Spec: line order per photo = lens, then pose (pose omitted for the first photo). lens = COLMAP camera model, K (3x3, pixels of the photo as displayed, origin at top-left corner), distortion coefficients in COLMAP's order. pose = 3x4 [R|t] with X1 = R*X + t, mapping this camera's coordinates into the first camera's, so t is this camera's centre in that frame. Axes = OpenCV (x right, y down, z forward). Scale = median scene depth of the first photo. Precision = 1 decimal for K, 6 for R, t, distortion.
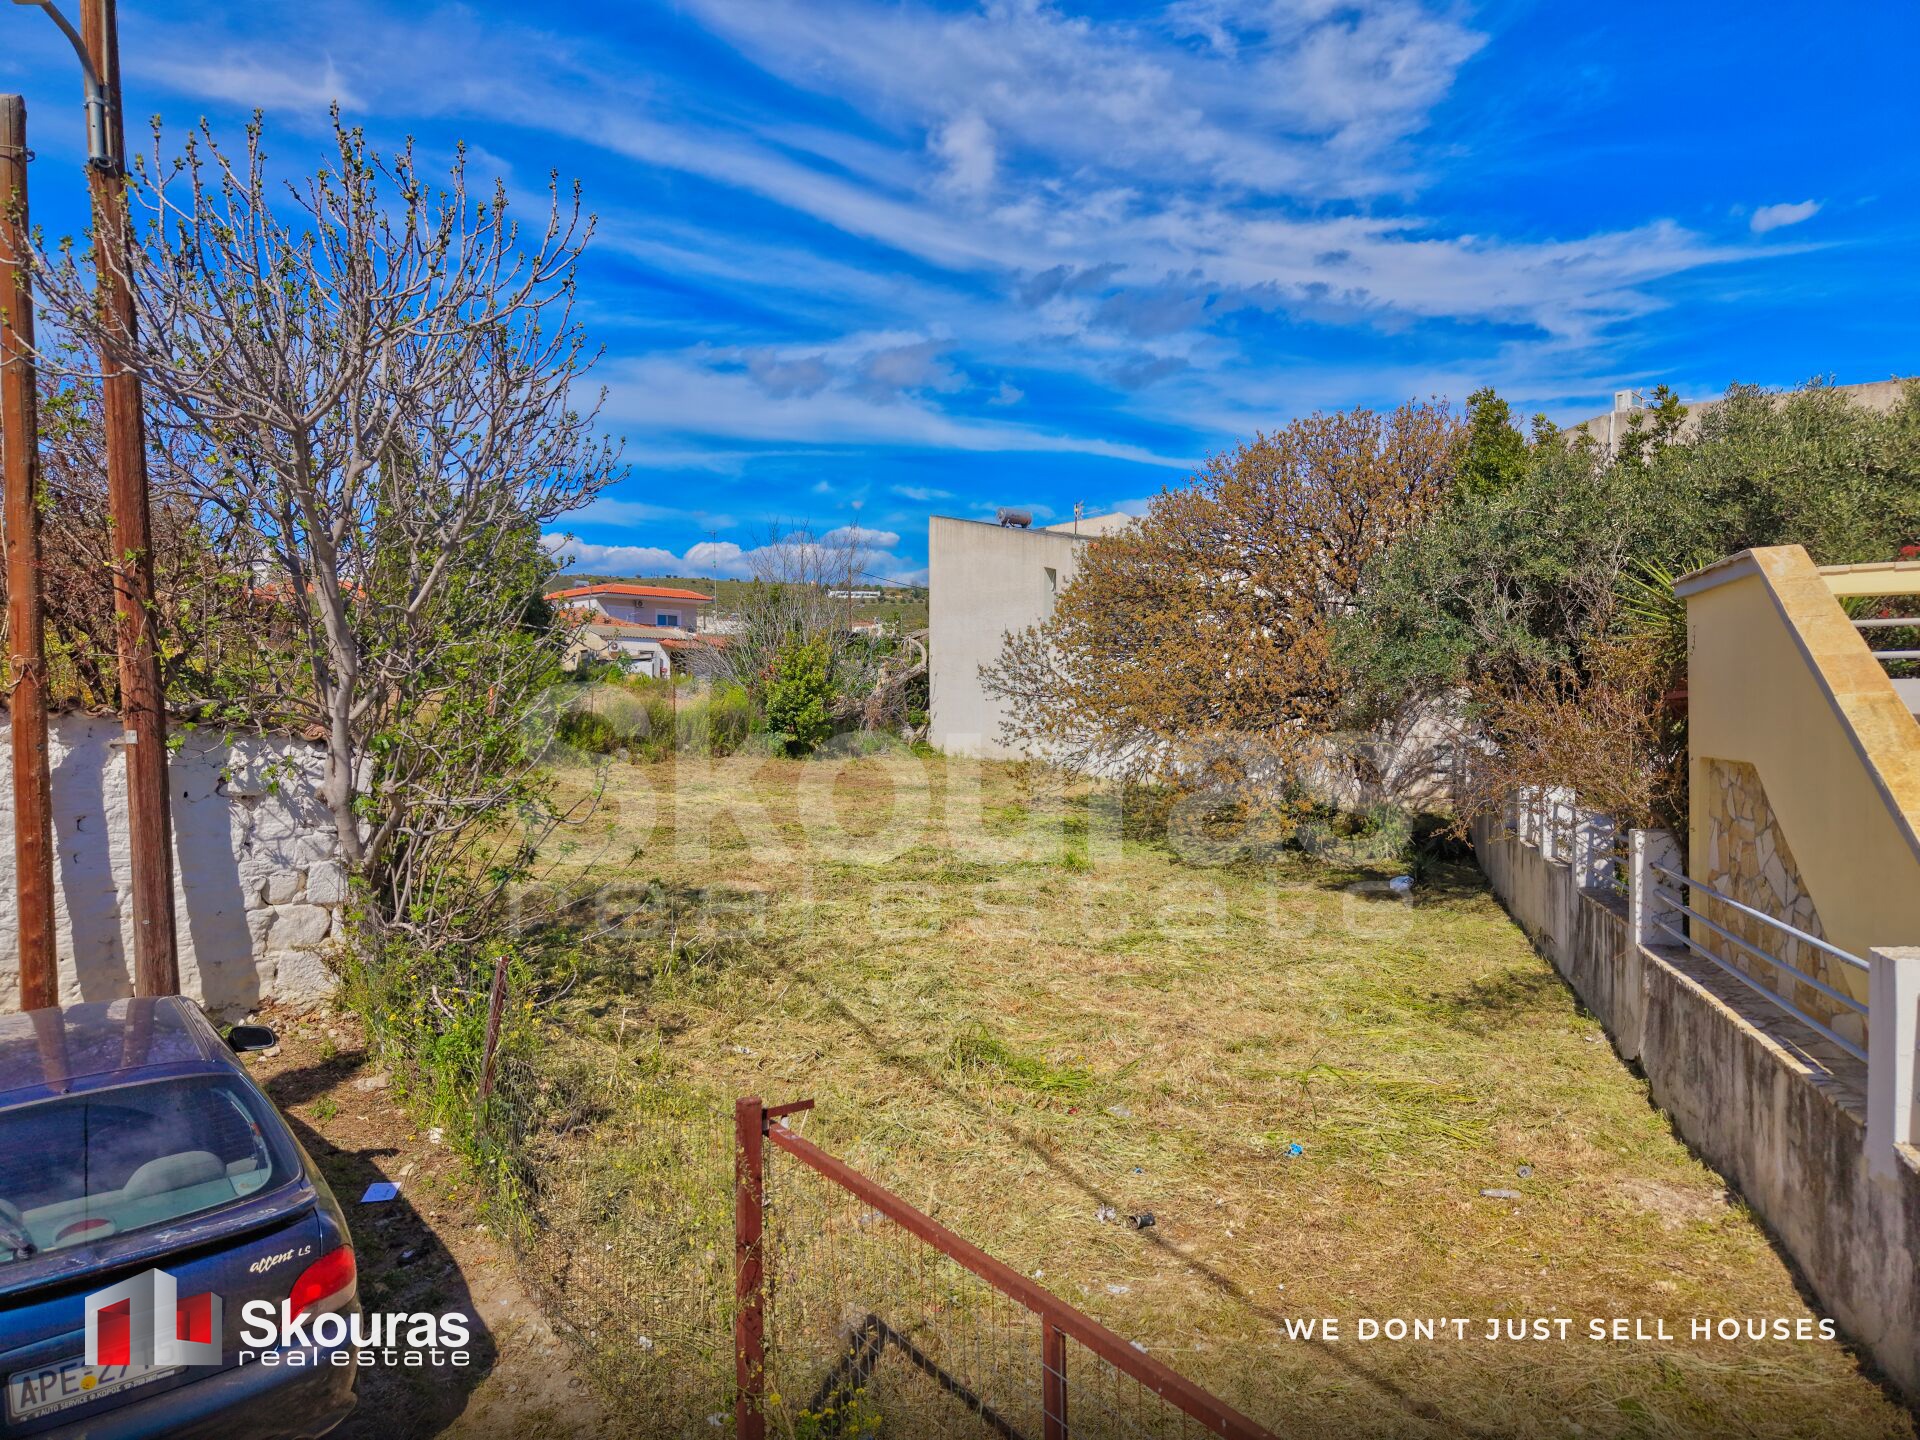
lens RADIAL K [[1265.1, 0, 956.2], [0, 1265.1, 717.2], [0, 0, 1]] dist [0.023637, -0.026565]
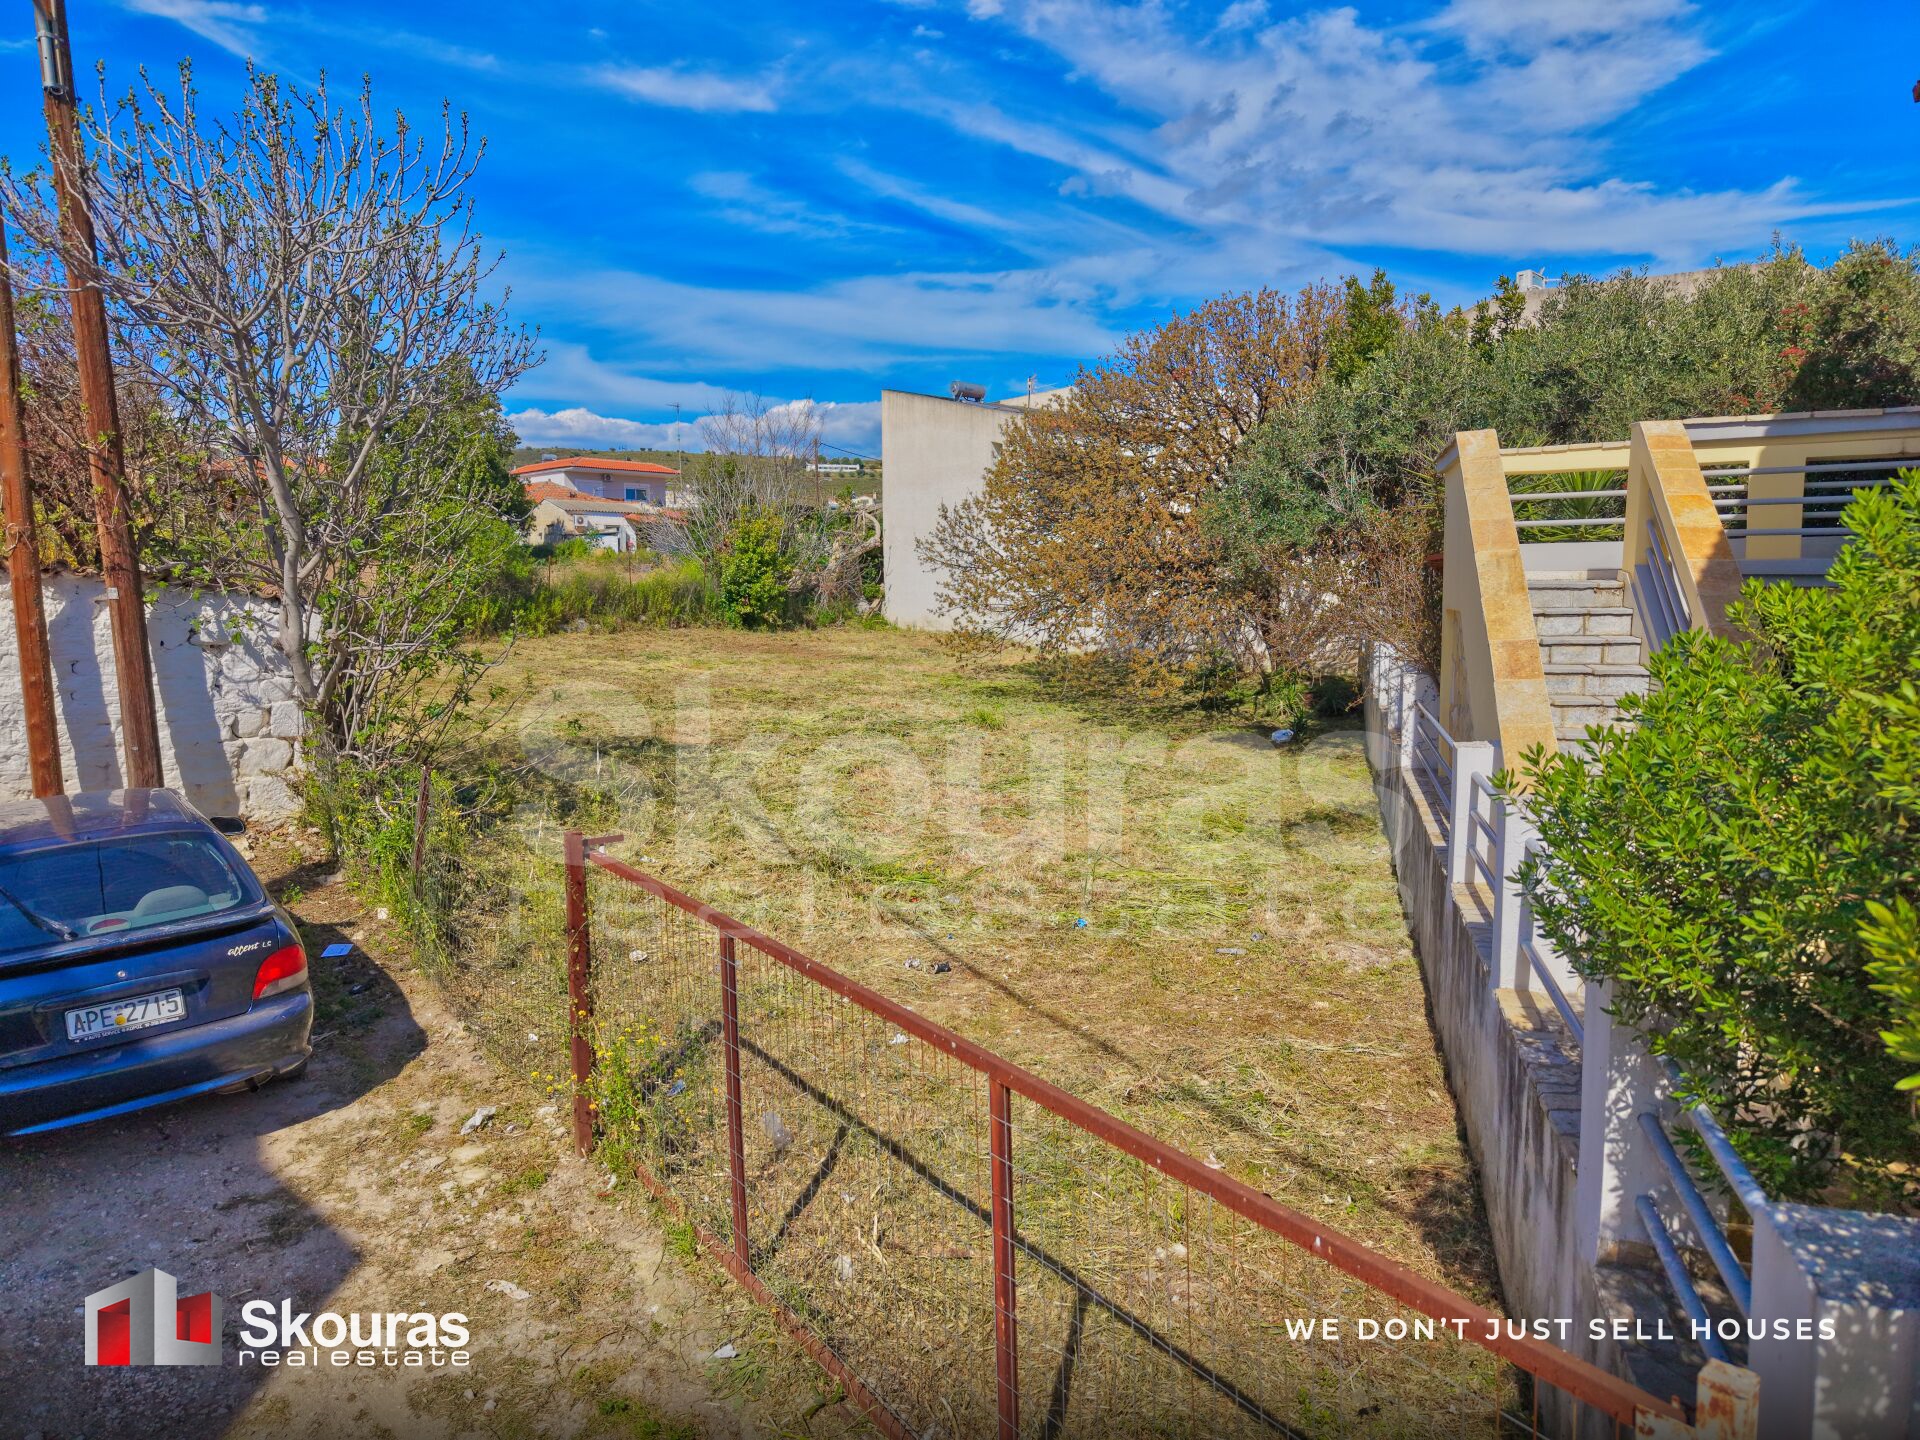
lens RADIAL K [[1265.1, 0, 954.2], [0, 1265.1, 718.5], [0, 0, 1]] dist [0.023637, -0.026565]
pose [[0.999912, -0.003511, 0.012820, 0.092085], [0.002234, 0.995155, 0.098289, 0.012844], [-0.013103, -0.098252, 0.995075, -0.154741]]
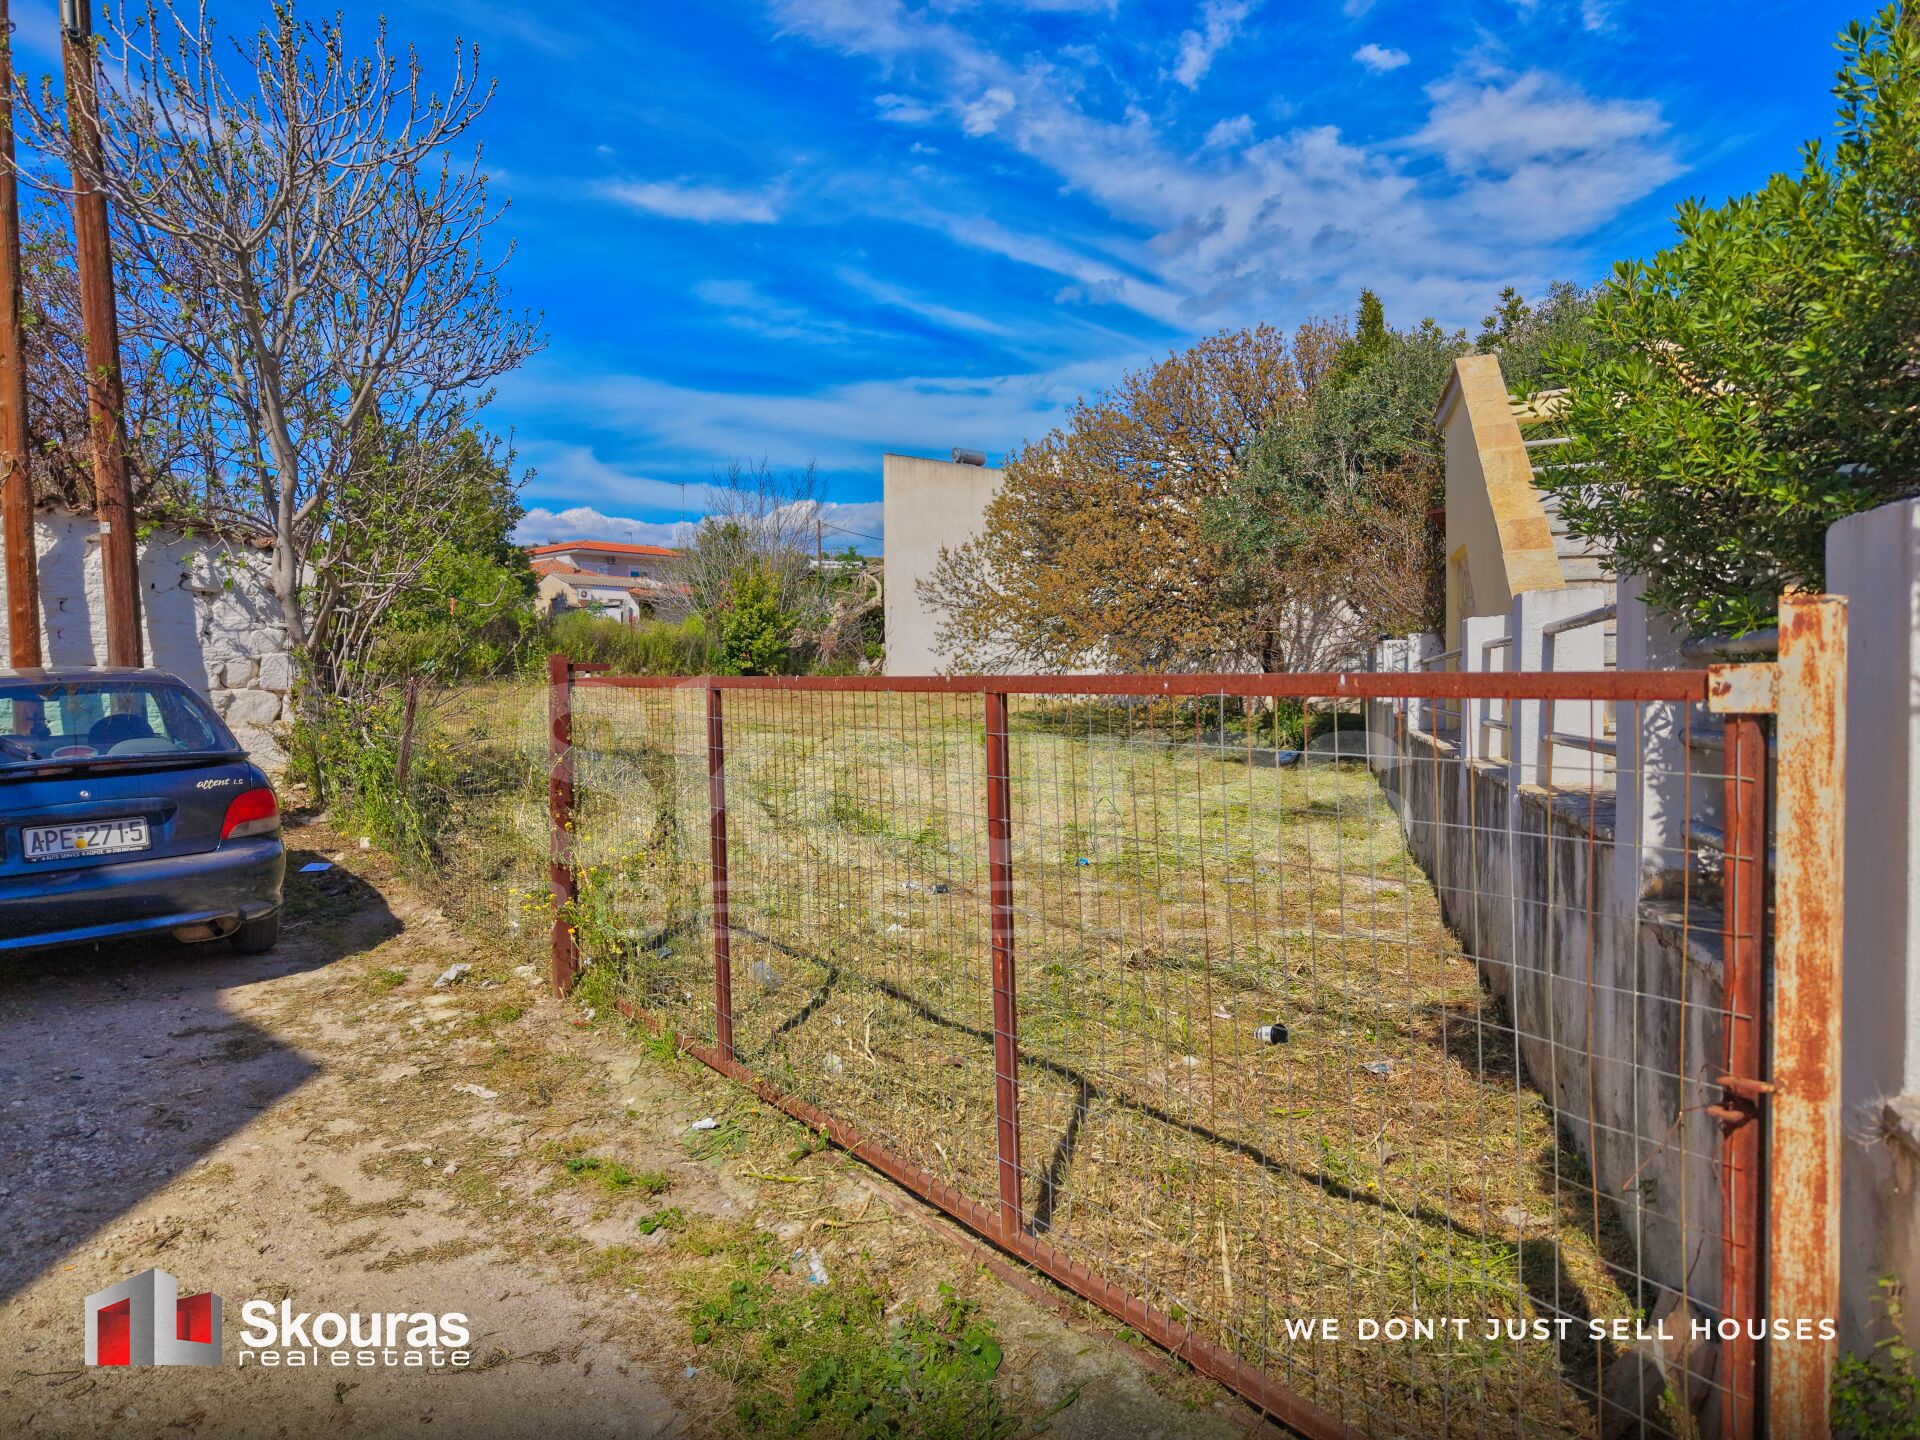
lens RADIAL K [[1265.1, 0, 956.6], [0, 1265.1, 709.7], [0, 0, 1]] dist [0.023637, -0.026565]
pose [[0.999896, -0.001888, 0.014293, 0.093098], [0.001643, 0.999852, 0.017103, 0.125882], [-0.014323, -0.017078, 0.999752, -0.146325]]
